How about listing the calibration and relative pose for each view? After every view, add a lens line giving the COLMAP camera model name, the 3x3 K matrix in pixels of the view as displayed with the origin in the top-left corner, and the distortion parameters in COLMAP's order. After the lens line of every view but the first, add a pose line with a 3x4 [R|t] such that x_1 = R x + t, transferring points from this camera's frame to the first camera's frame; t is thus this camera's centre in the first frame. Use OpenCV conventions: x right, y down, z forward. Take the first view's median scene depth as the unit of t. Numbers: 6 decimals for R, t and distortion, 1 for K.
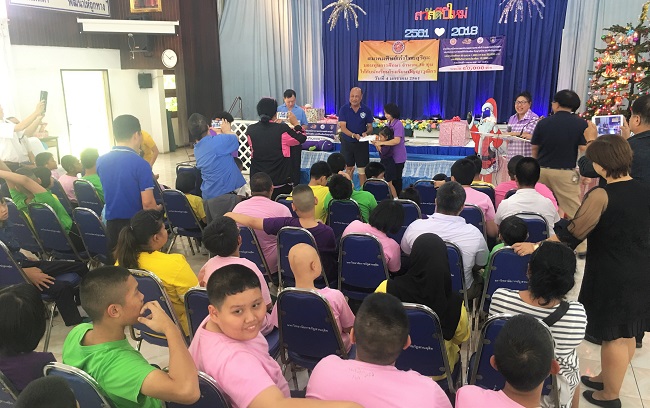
lens RADIAL K [[547.2, 0, 325.0], [0, 547.2, 204.0], [0, 0, 1]] dist [0.052663, -0.000649]
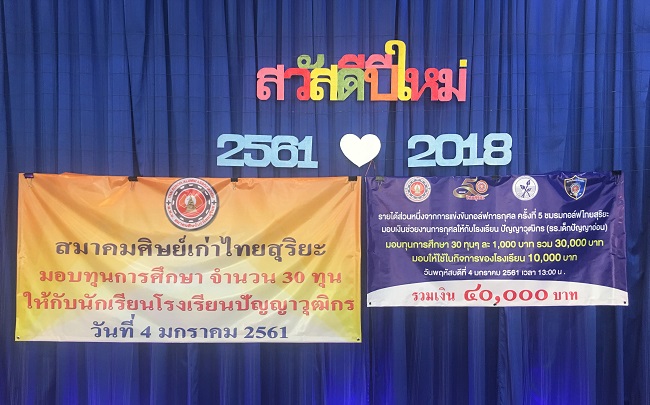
lens RADIAL K [[540.0, 0, 325.0], [0, 540.0, 202.5], [0, 0, 1]] dist [0.035098, -0.000322]
pose [[0.933919, -0.005882, 0.357436, 0.109021], [0.076025, 0.980261, -0.182509, -0.250966], [-0.349307, 0.197622, 0.915931, 0.804786]]
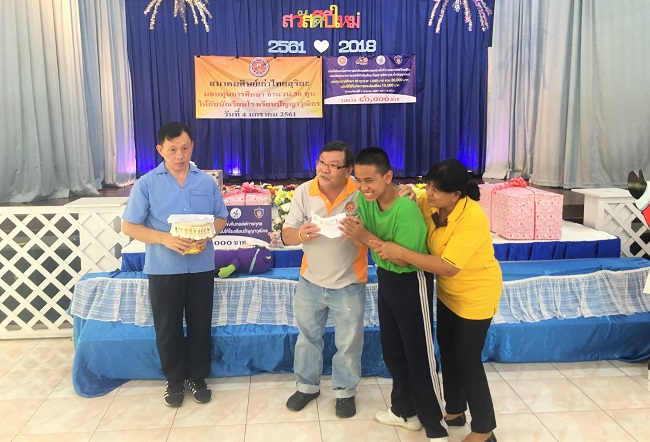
lens RADIAL K [[563.8, 0, 320.5], [0, 563.8, 184.0], [0, 0, 1]] dist [0.067496, -0.061862]
pose [[0.905774, -0.052577, 0.420487, -0.091885], [0.102486, 0.989996, -0.096977, -0.081989], [-0.411182, 0.130934, 0.902101, 0.411590]]
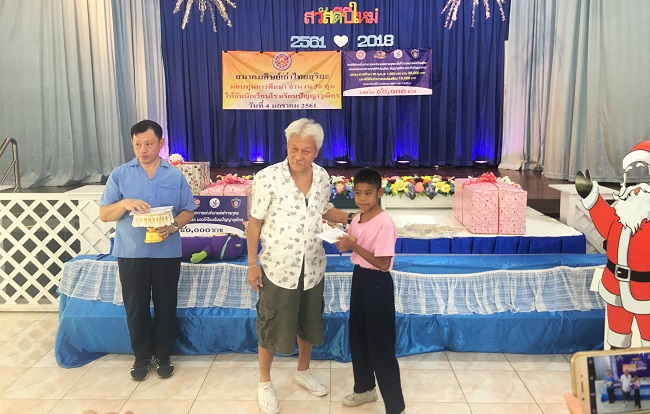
lens RADIAL K [[543.8, 0, 326.9], [0, 543.8, 165.7], [0, 0, 1]] dist [0.051046, -0.016231]
pose [[0.941030, -0.038319, 0.336147, -0.048913], [0.079461, 0.990805, -0.109501, -0.082137], [-0.328860, 0.129754, 0.935422, 0.385281]]
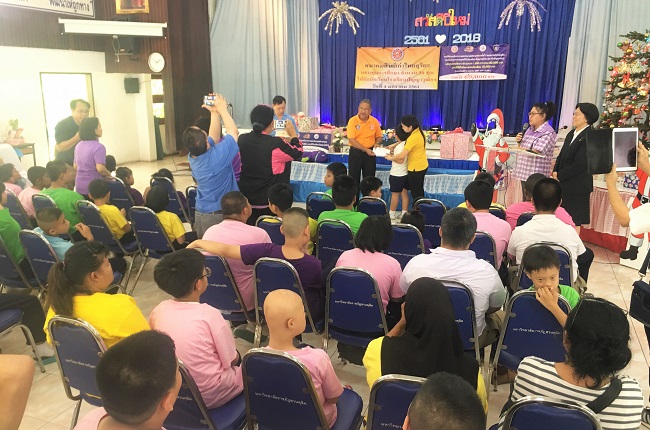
lens RADIAL K [[546.1, 0, 322.9], [0, 546.1, 207.4], [0, 0, 1]] dist [0.052973, -0.013060]
pose [[0.999919, 0.012630, 0.001428, 0.005083], [-0.012620, 0.999894, -0.007202, -0.008946], [-0.001519, 0.007183, 0.999973, 0.044047]]
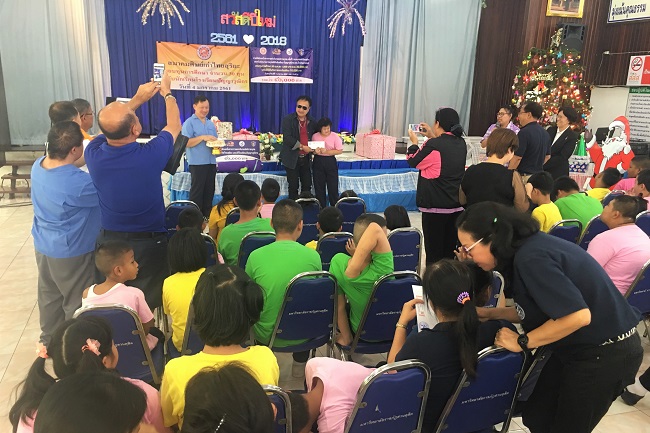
lens RADIAL K [[545.6, 0, 300.3], [0, 545.6, 243.7], [0, 0, 1]] dist [0.060581, -0.001563]
pose [[0.806298, -0.135089, 0.575877, -0.317041], [0.106687, 0.990818, 0.083050, -0.034466], [-0.581809, -0.005525, 0.813307, 0.182529]]
